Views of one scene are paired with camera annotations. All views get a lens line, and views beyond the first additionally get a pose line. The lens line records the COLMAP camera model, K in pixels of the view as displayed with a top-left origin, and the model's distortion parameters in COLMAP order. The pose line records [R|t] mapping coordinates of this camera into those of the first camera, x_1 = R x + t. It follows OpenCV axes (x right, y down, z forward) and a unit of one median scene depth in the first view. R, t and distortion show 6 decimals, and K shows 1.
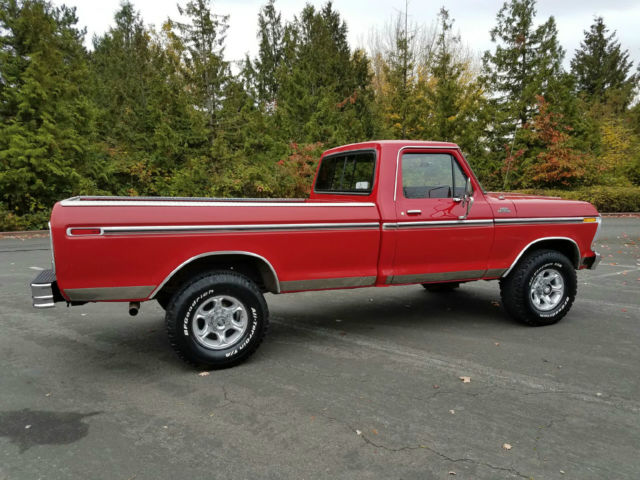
lens RADIAL K [[490.9, 0, 318.1], [0, 490.9, 245.0], [0, 0, 1]] dist [0.091462, -0.121637]
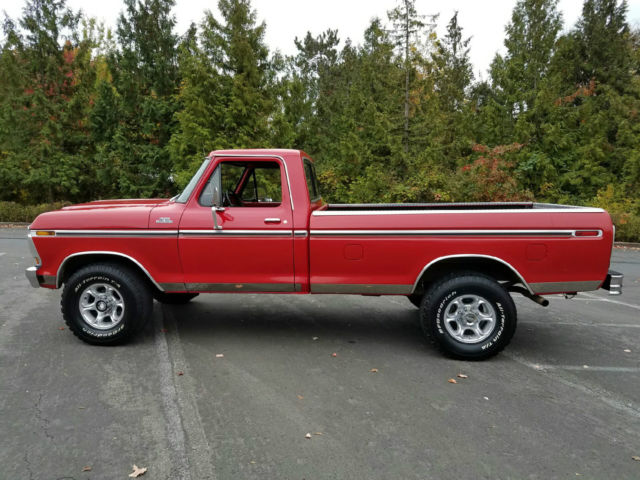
lens RADIAL K [[490.9, 0, 316.3], [0, 490.9, 243.8], [0, 0, 1]] dist [0.091462, -0.121637]
pose [[0.848203, 0.082751, -0.523167, 0.174256], [-0.092140, 0.995713, 0.008110, -0.015974], [0.521595, 0.041326, 0.852192, 0.107410]]
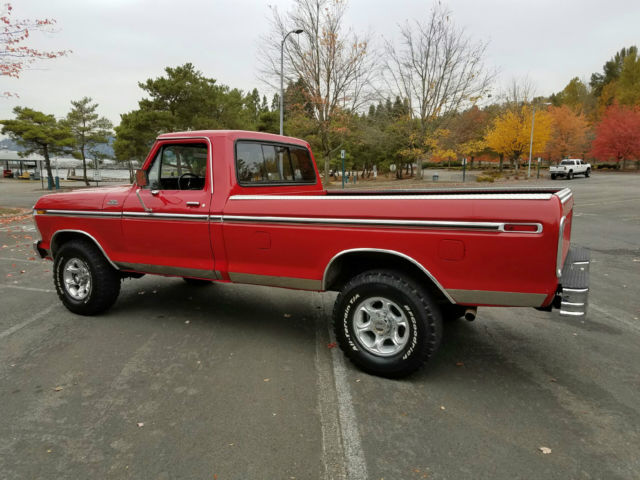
lens RADIAL K [[490.9, 0, 316.0], [0, 490.9, 250.2], [0, 0, 1]] dist [0.091462, -0.121637]
pose [[-0.643768, -0.111081, 0.757115, -0.208768], [0.094213, 0.970375, 0.222478, -0.053489], [-0.759399, 0.214555, -0.614231, 0.443431]]
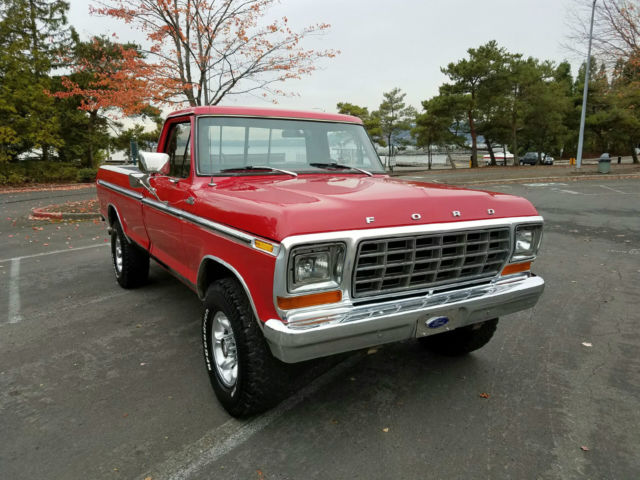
lens RADIAL K [[490.9, 0, 310.2], [0, 490.9, 246.6], [0, 0, 1]] dist [0.091462, -0.121637]
pose [[-0.062388, -0.165675, 0.984205, -0.248112], [0.131511, 0.976163, 0.172658, -0.039431], [-0.989350, 0.140205, -0.039113, 0.334503]]
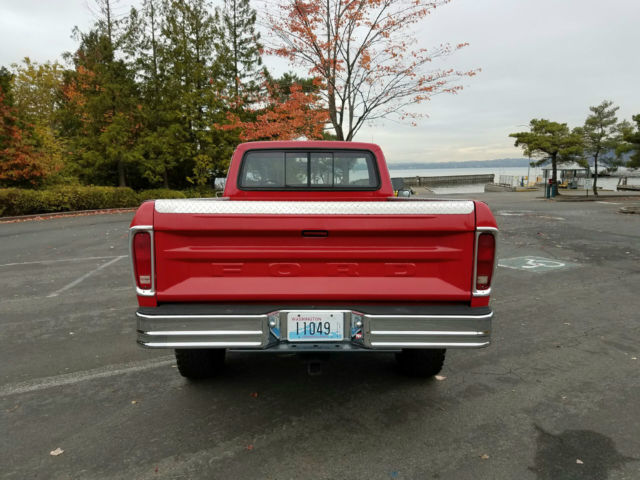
lens RADIAL K [[490.9, 0, 309.8], [0, 490.9, 254.5], [0, 0, 1]] dist [0.091462, -0.121637]
pose [[0.347390, -0.128269, 0.928906, -0.251027], [0.111799, 0.989200, 0.094785, -0.020050], [-0.931032, 0.070923, 0.357979, 0.185819]]
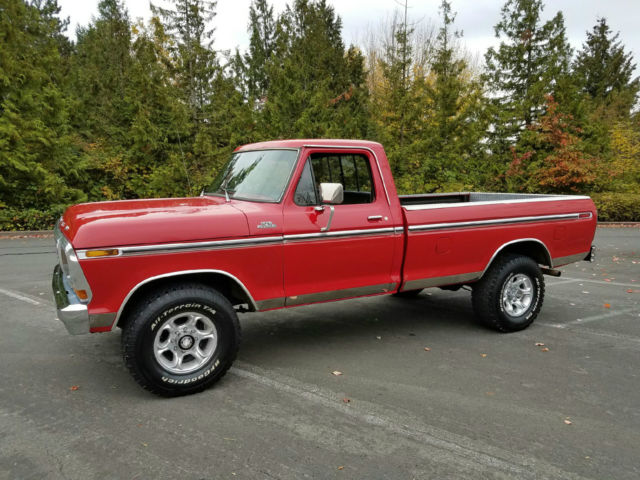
lens RADIAL K [[490.9, 0, 312.7], [0, 490.9, 246.2], [0, 0, 1]] dist [0.091462, -0.121637]
pose [[0.999812, 0.016344, 0.010450, -0.001635], [-0.016350, 0.999866, 0.000542, -0.010187], [-0.010439, -0.000713, 0.999945, 0.077601]]
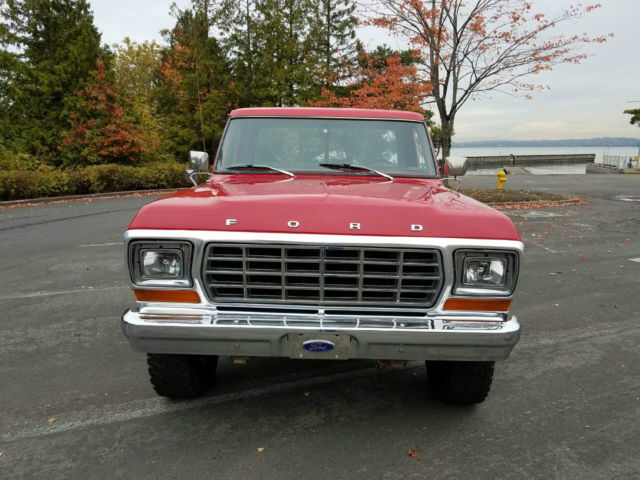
lens RADIAL K [[490.9, 0, 319.6], [0, 490.9, 242.7], [0, 0, 1]] dist [0.091462, -0.121637]
pose [[0.476337, -0.132846, 0.869169, -0.217256], [0.092918, 0.990591, 0.100482, -0.026704], [-0.874339, 0.032898, 0.484199, 0.229786]]
